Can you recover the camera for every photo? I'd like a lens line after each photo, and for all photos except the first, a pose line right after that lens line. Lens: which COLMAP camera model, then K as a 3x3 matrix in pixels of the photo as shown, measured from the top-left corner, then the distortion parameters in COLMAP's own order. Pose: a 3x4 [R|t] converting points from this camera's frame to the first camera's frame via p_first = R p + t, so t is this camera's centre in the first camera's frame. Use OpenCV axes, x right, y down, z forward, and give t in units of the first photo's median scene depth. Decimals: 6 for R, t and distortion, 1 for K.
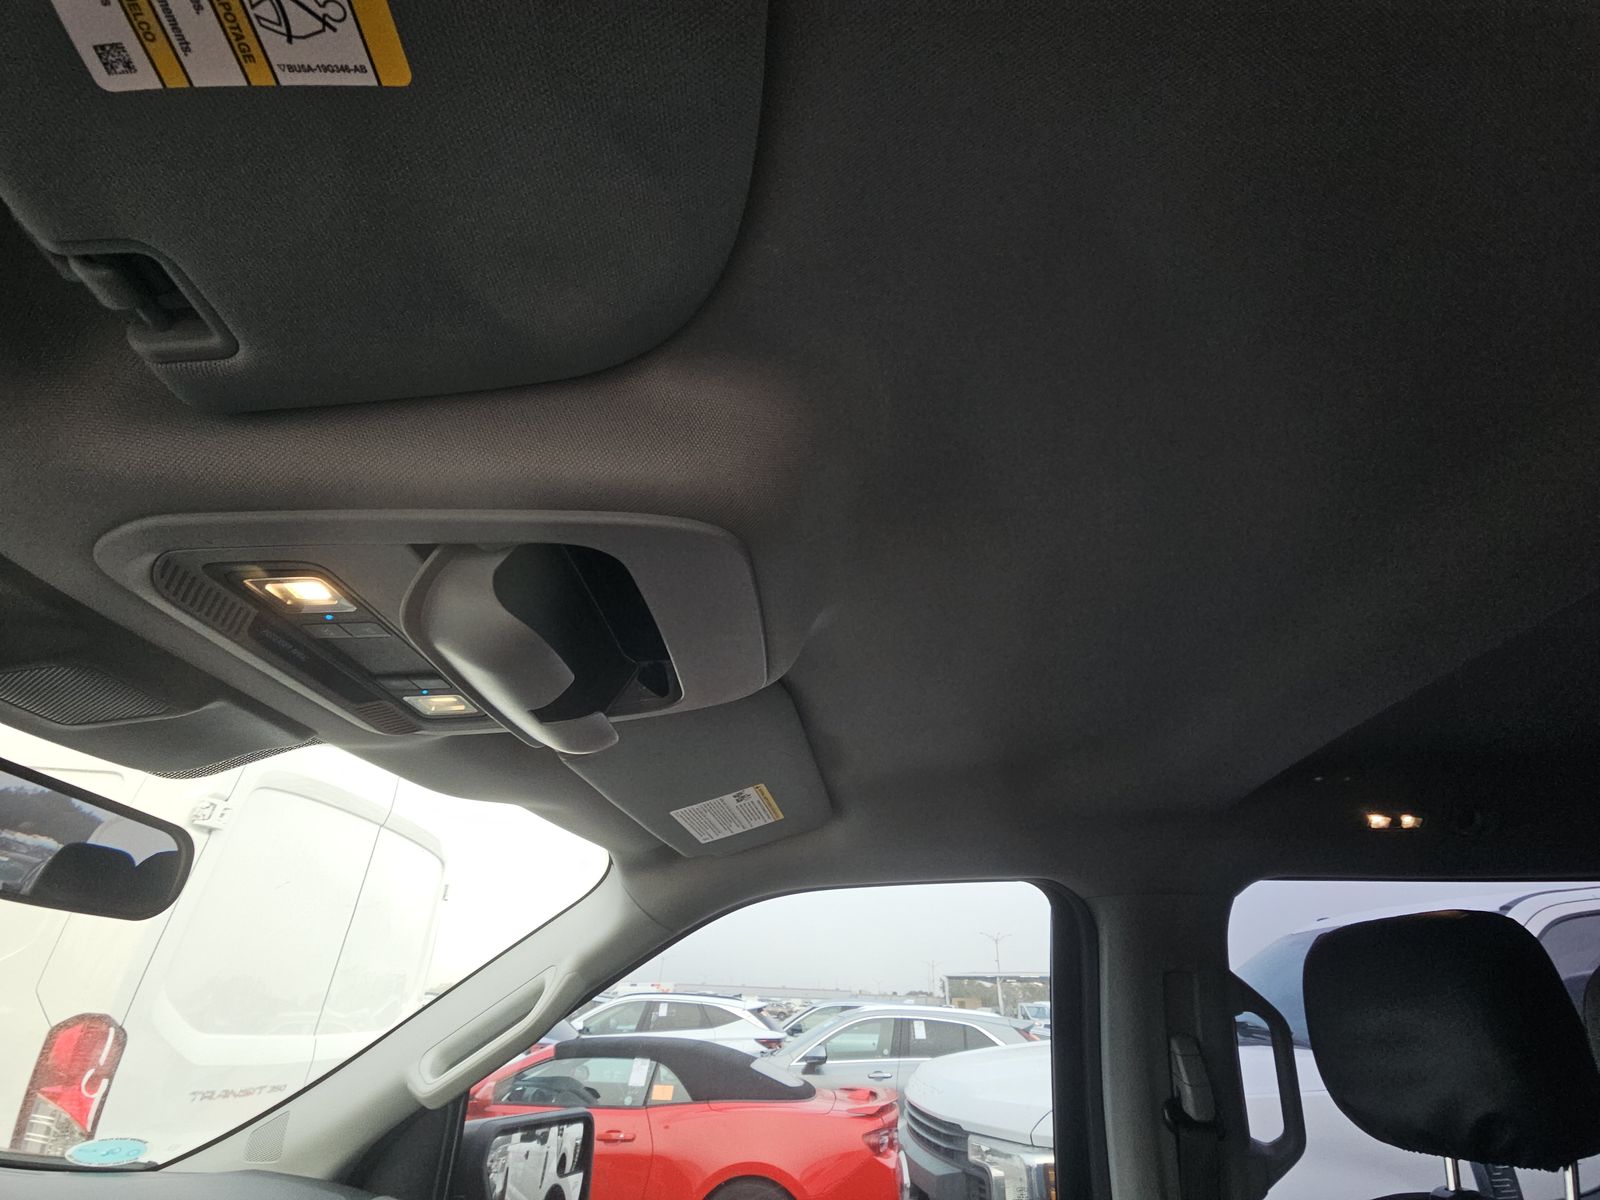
lens RADIAL K [[643.8, 0, 812.9], [0, 643.8, 603.2], [0, 0, 1]] dist [0.044146, -0.026741]
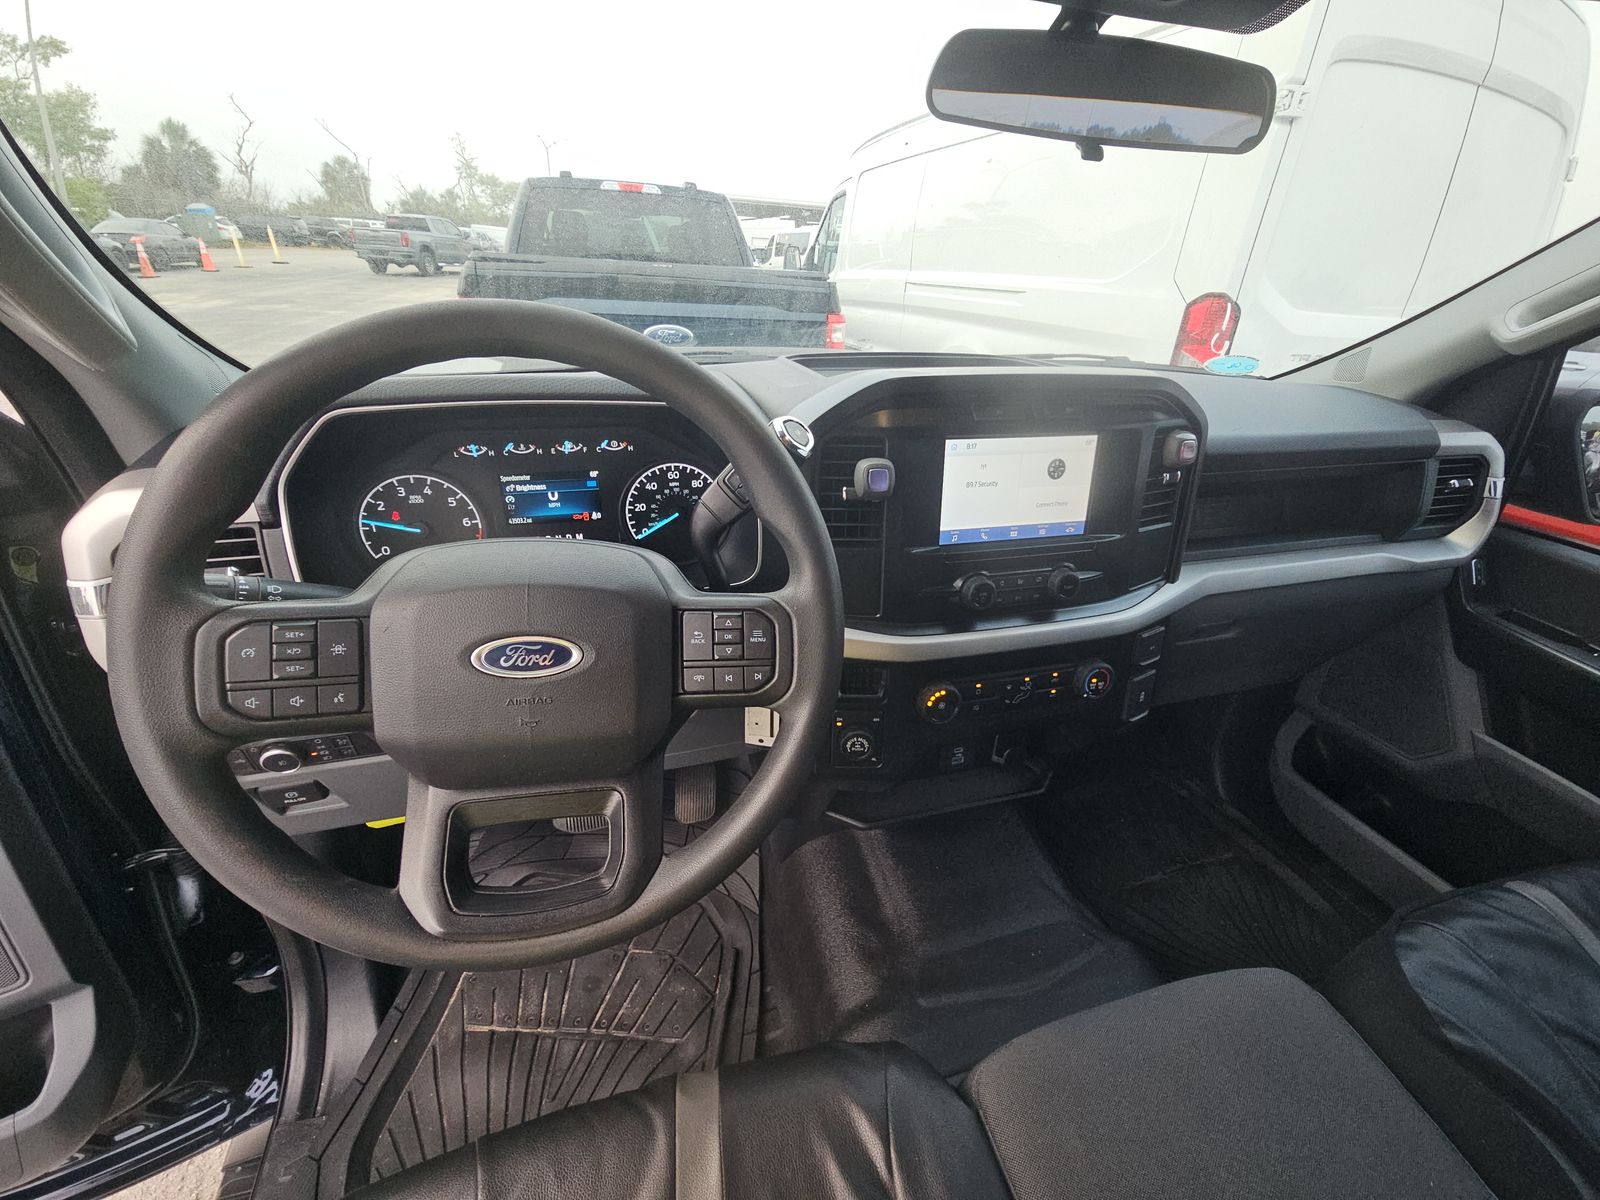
lens RADIAL K [[650.2, 0, 811.3], [0, 650.2, 602.9], [0, 0, 1]] dist [0.010655, -0.010015]
pose [[0.296199, 0.428055, -0.853835, 0.048875], [0.471041, 0.712210, 0.520459, 0.006860], [0.830895, -0.556351, 0.009324, -0.052464]]
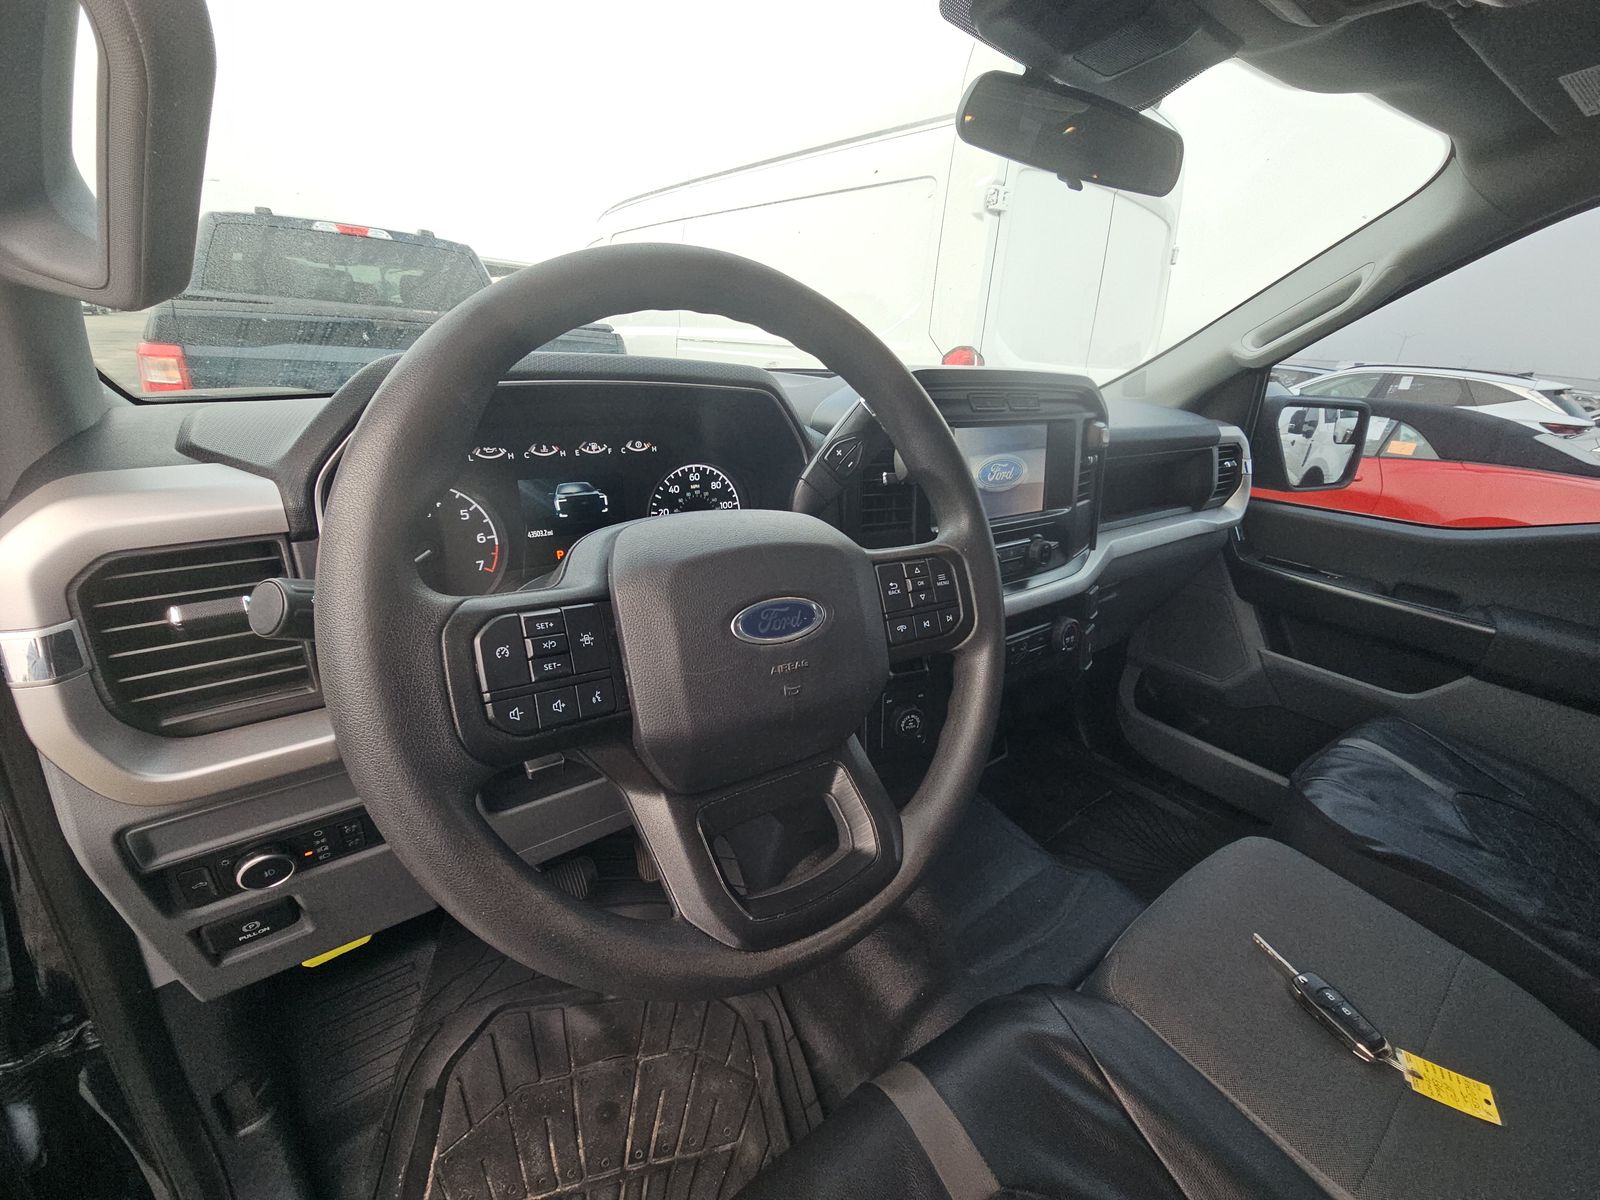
lens RADIAL K [[650.2, 0, 811.3], [0, 650.2, 602.9], [0, 0, 1]] dist [0.010655, -0.010015]
pose [[0.621614, 0.298937, -0.724039, -0.005690], [0.371021, 0.701697, 0.608247, -0.033334], [0.689883, -0.646729, 0.325273, -0.190806]]
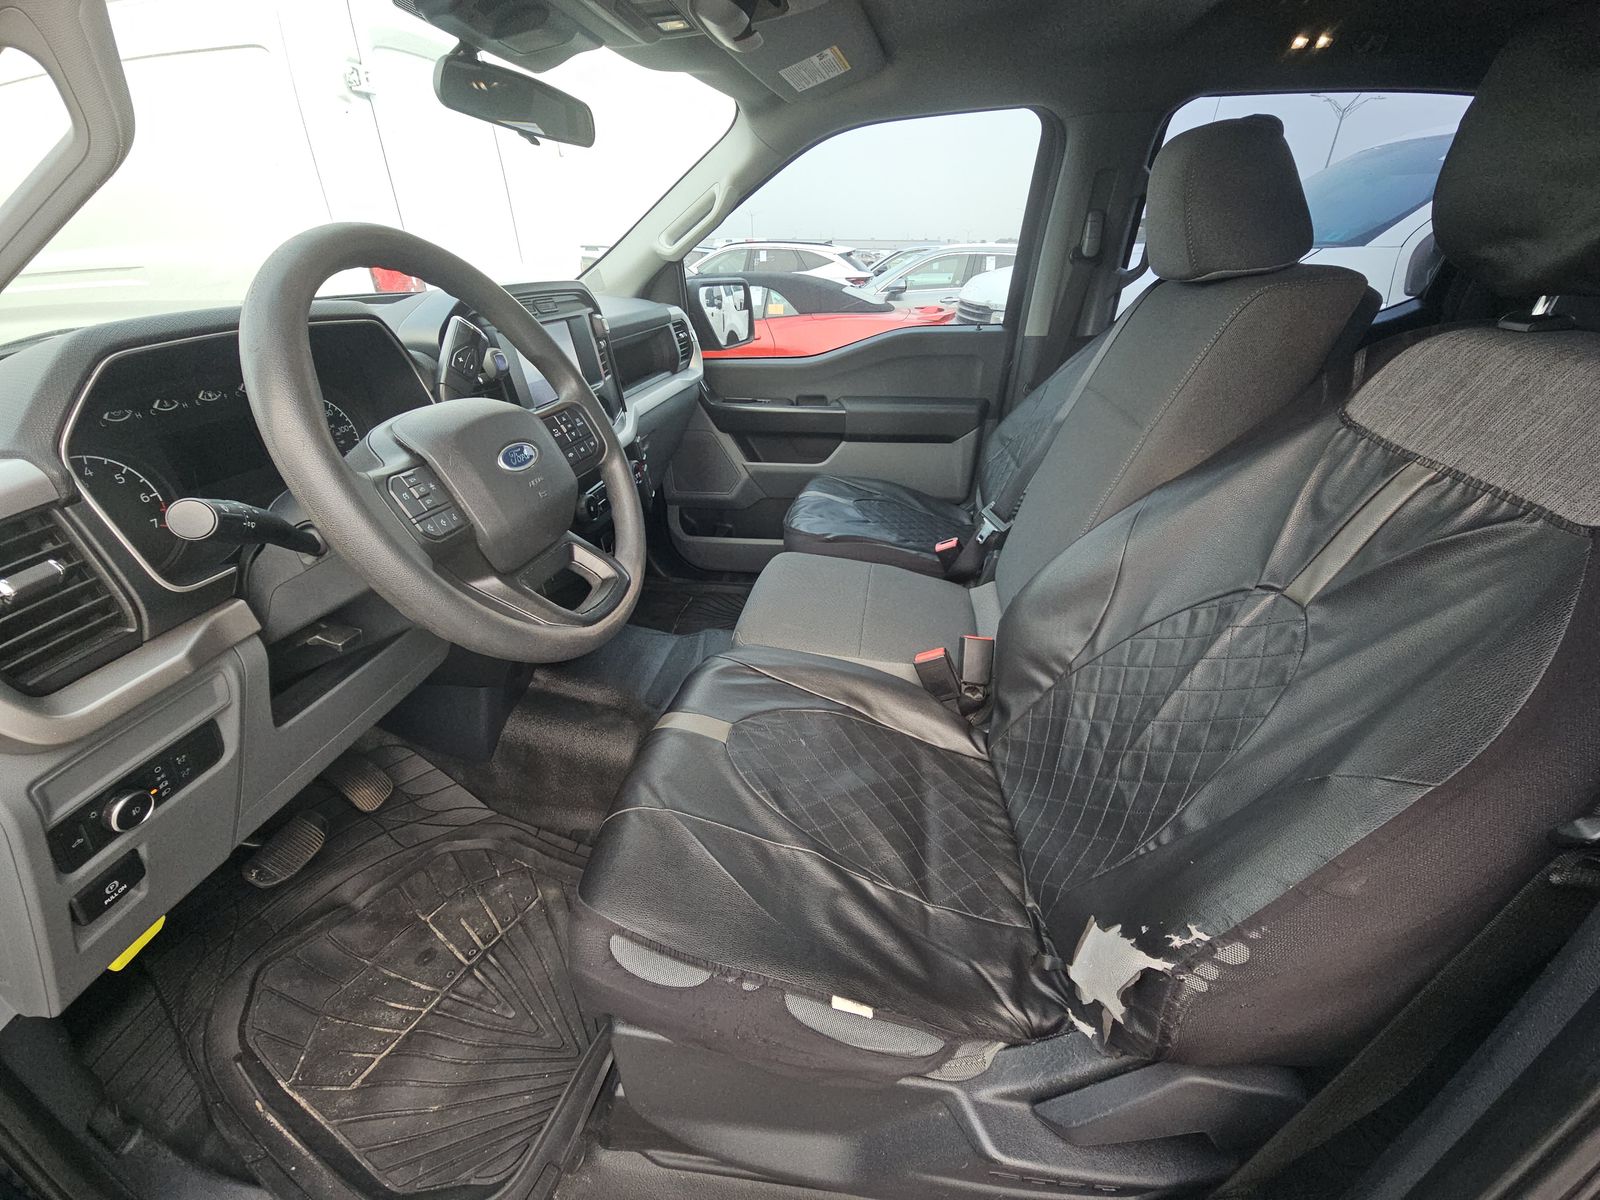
lens RADIAL K [[650.2, 0, 811.3], [0, 650.2, 602.9], [0, 0, 1]] dist [0.010655, -0.010015]
pose [[0.992281, 0.034006, -0.119253, 0.036403], [0.085537, 0.508564, 0.856765, -0.145988], [0.089783, -0.860352, 0.501730, -0.353012]]
